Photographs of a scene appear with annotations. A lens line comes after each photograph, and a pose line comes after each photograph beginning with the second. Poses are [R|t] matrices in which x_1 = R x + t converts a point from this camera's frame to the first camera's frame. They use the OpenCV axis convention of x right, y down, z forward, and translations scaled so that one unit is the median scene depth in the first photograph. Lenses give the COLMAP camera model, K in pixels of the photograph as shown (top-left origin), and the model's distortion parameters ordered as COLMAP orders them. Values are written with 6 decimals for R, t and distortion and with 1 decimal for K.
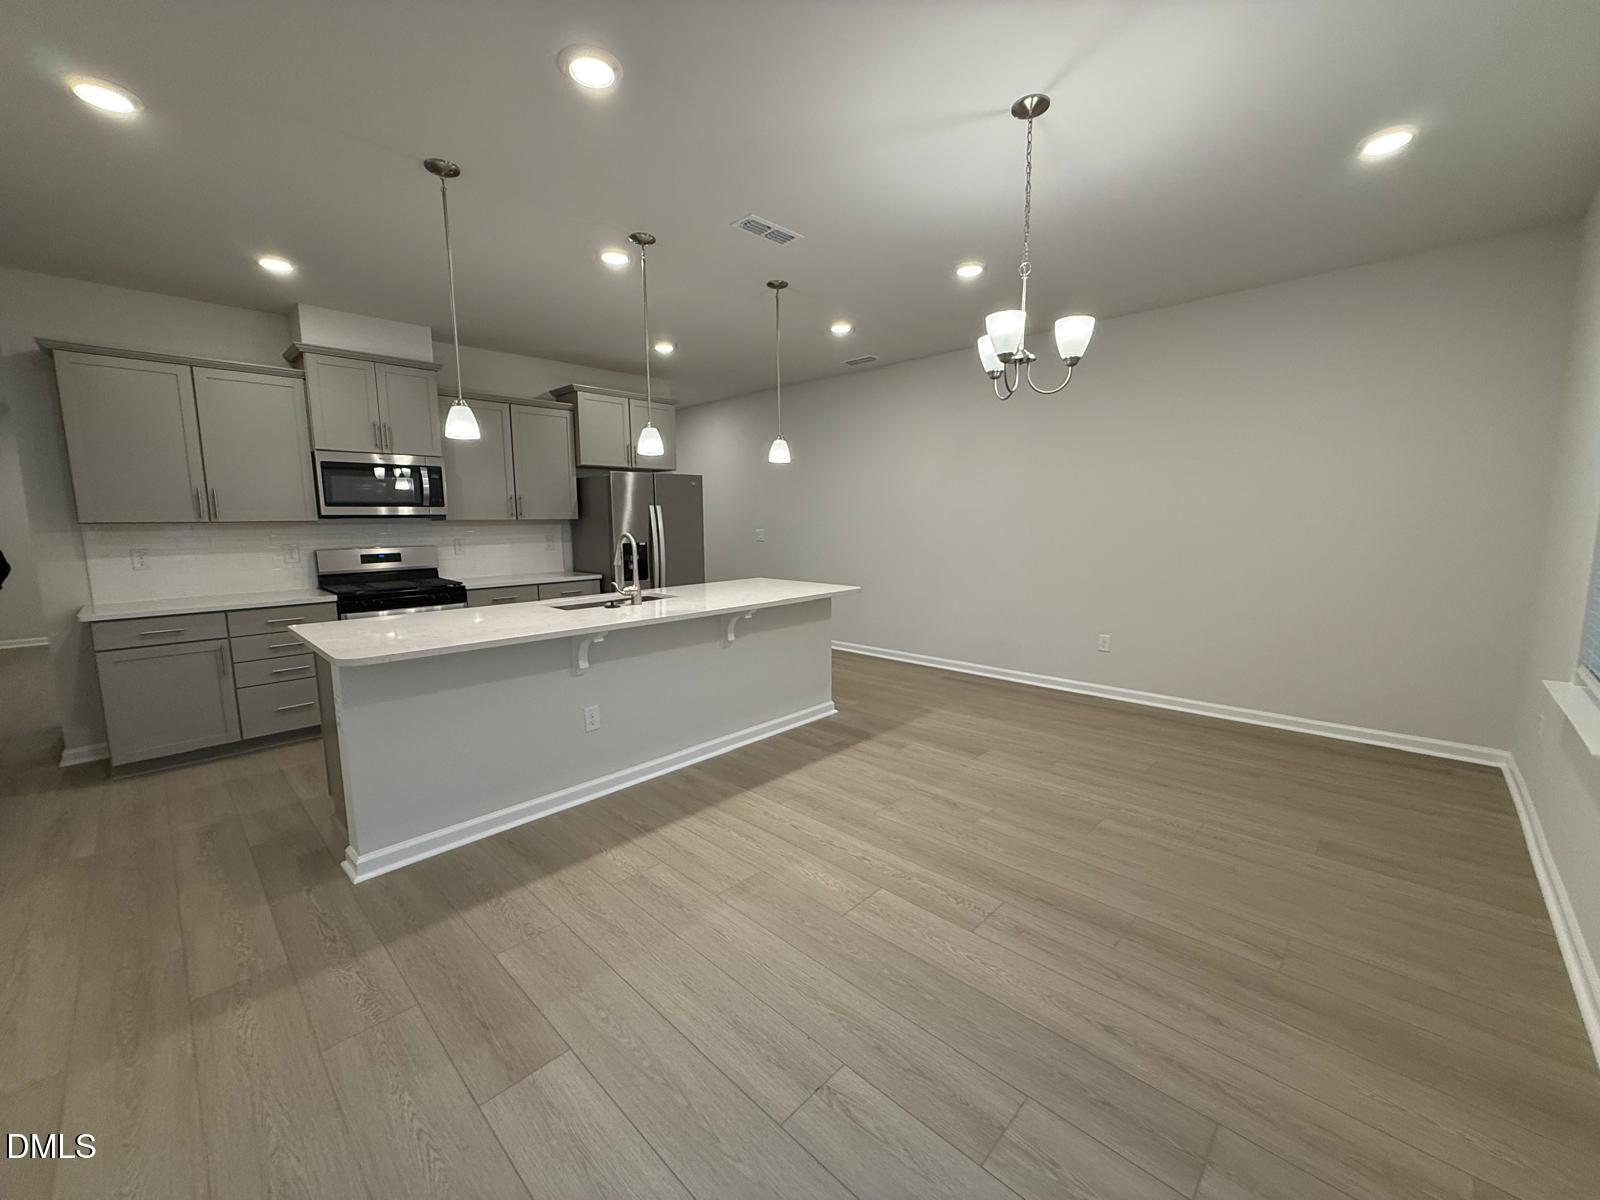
lens RADIAL K [[638.2, 0, 798.2], [0, 638.2, 597.7], [0, 0, 1]] dist [0.000077, 0.000706]
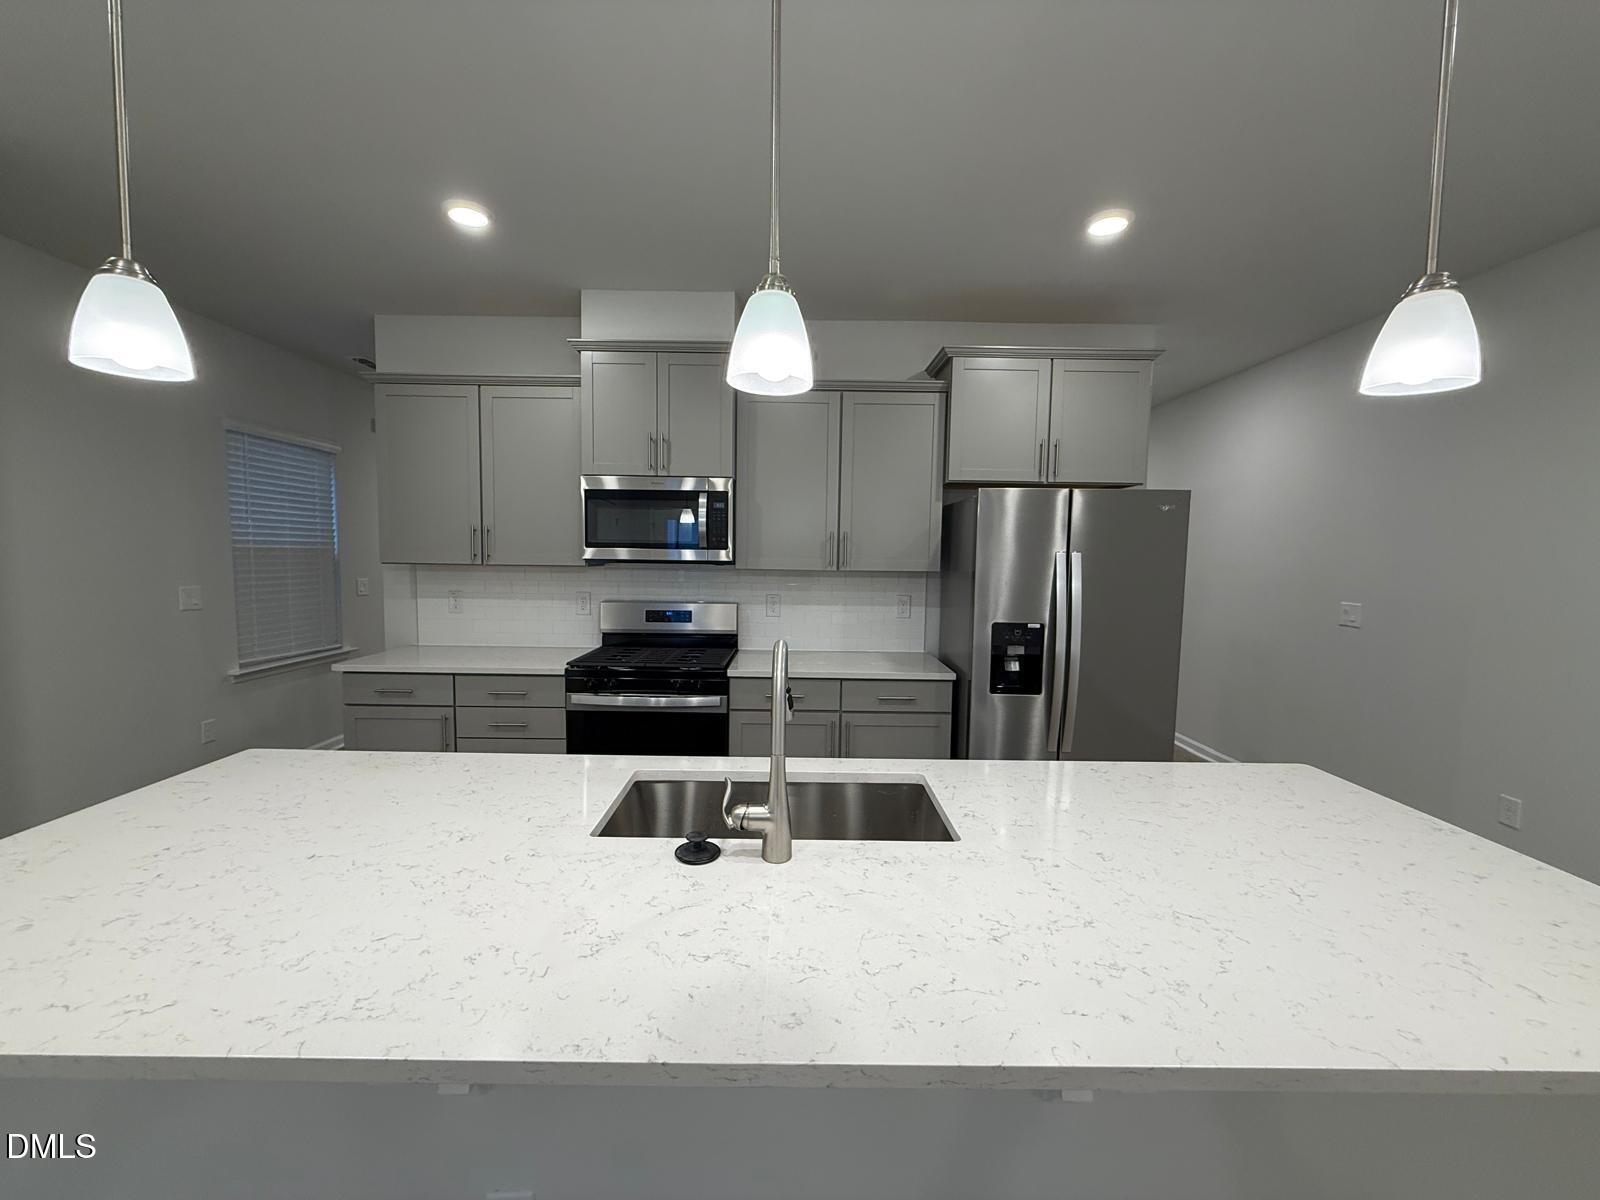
lens RADIAL K [[638.2, 0, 791.5], [0, 638.2, 598.8], [0, 0, 1]] dist [0.000077, 0.000706]
pose [[0.693254, 0.074444, -0.716838, -0.011648], [-0.112495, 0.993636, -0.005605, -0.087446], [0.711860, 0.084527, 0.697217, 0.534373]]
